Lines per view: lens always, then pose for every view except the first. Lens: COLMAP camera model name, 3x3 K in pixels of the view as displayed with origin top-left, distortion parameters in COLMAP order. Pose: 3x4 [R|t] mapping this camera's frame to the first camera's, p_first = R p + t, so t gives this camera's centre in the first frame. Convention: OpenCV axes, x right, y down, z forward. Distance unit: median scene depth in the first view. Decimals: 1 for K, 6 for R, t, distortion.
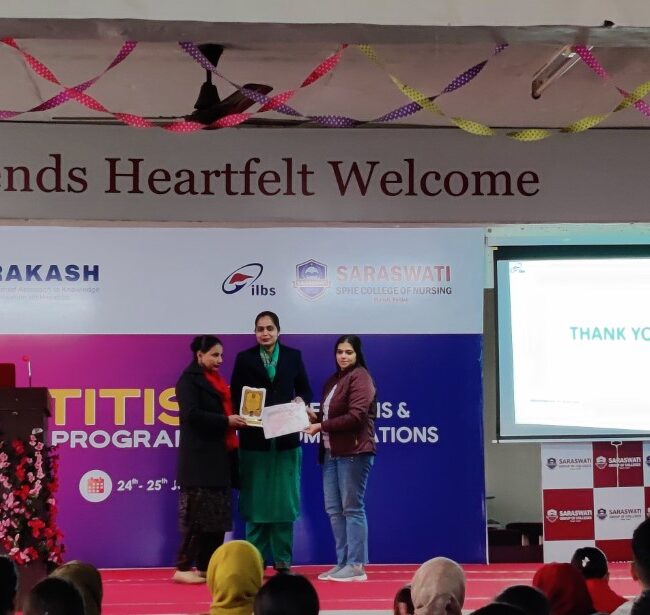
lens RADIAL K [[2029.4, 0, 400.1], [0, 2029.4, 294.6], [0, 0, 1]] dist [0.079791, 0.711747]
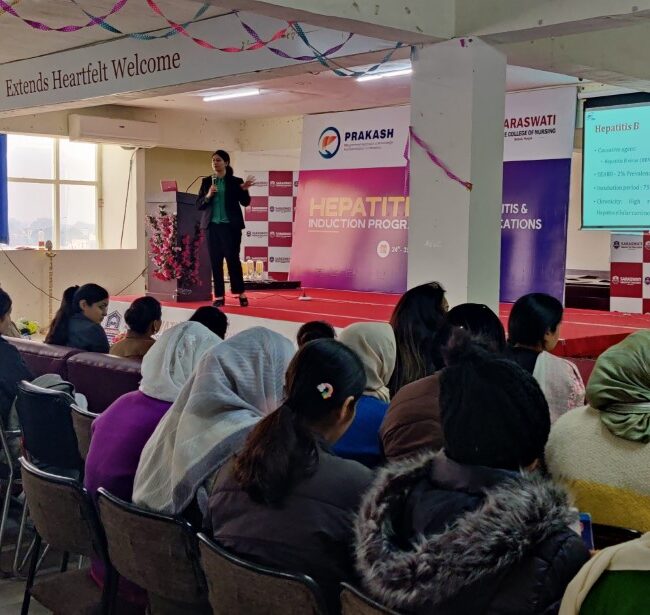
lens RADIAL K [[1022.0, 0, 363.3], [0, 1022.0, 292.7], [0, 0, 1]] dist [0.168267, -0.565387]
pose [[0.608000, 0.064732, -0.791294, 0.575390], [0.031240, 0.993948, 0.105314, 0.034157], [0.793322, -0.088751, 0.602298, 0.412803]]
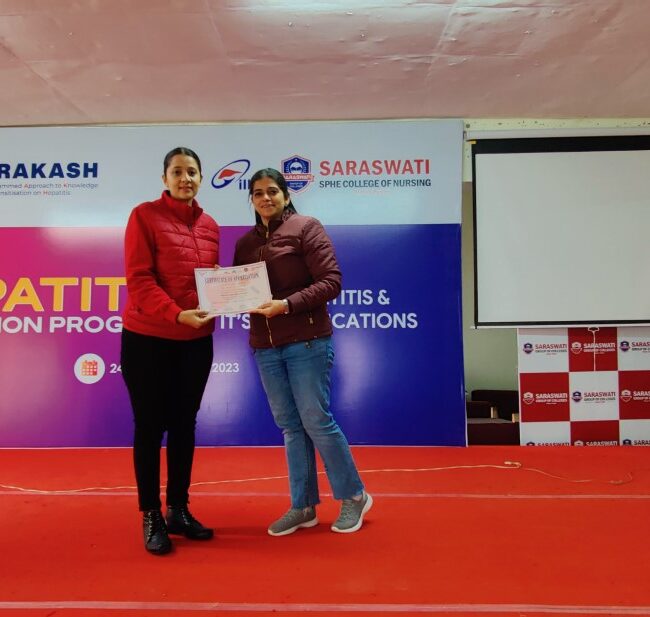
lens RADIAL K [[659.5, 0, 319.6], [0, 659.5, 312.9], [0, 0, 1]] dist [0.043670, -0.099828]
pose [[0.990114, -0.002309, -0.140244, 0.016762], [0.008571, 0.998992, 0.044063, 0.050414], [0.140001, -0.044829, 0.989136, 0.669559]]
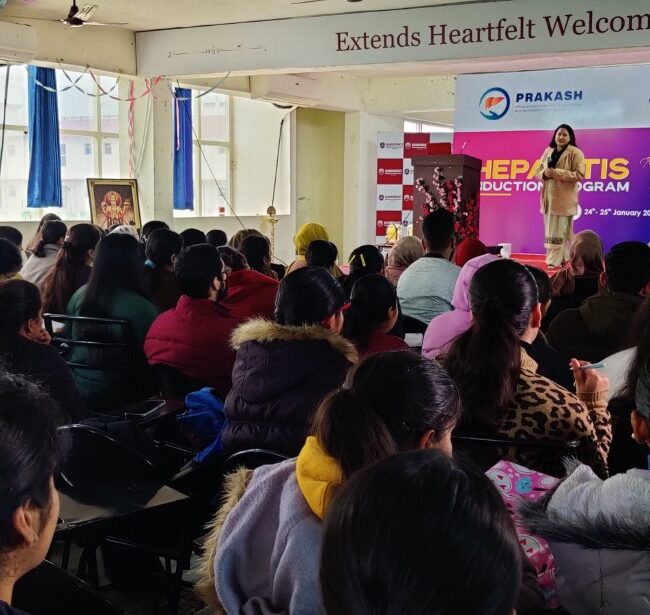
lens RADIAL K [[1023.9, 0, 345.0], [0, 1023.9, 319.3], [0, 0, 1]] dist [0.149484, -0.550713]
pose [[0.791275, 0.089551, -0.604867, 0.263927], [0.022598, 0.984259, 0.175283, 0.020295], [0.611042, -0.152366, 0.776796, 0.118053]]
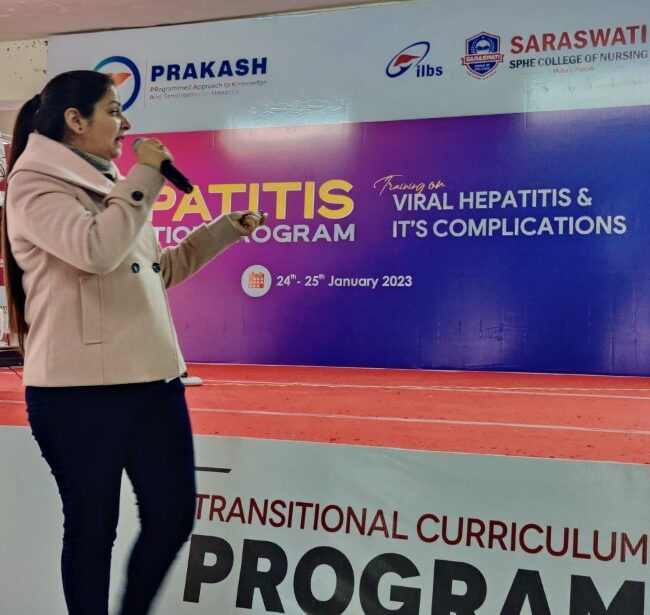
lens RADIAL K [[1021.2, 0, 324.8], [0, 1021.2, 305.5], [0, 0, 1]] dist [0.174518, -0.663310]
pose [[0.892901, 0.012464, -0.450081, 0.101950], [0.016712, 0.998011, 0.060792, 0.075448], [0.449944, -0.061803, 0.890916, 0.565745]]
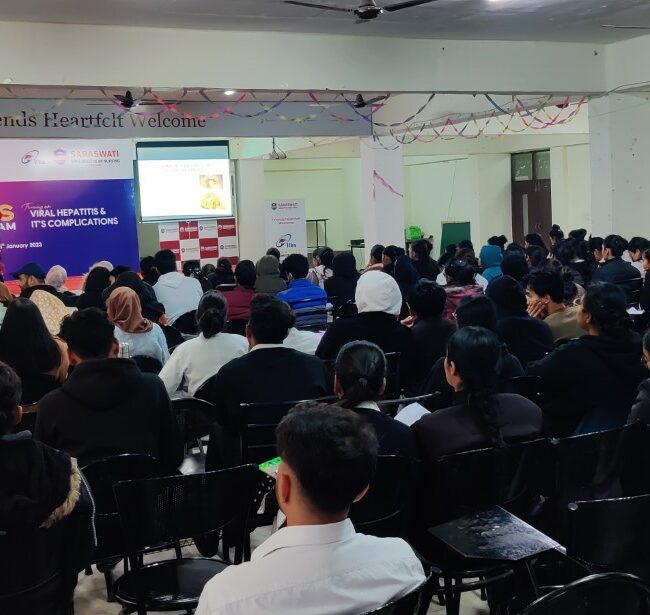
lens RADIAL K [[1018.0, 0, 325.3], [0, 1018.0, 278.9], [0, 0, 1]] dist [0.167858, -0.617210]
pose [[0.932334, -0.058754, 0.356792, -0.193591], [0.015419, 0.992273, 0.123109, -0.009117], [-0.361268, -0.109277, 0.926037, -0.233600]]
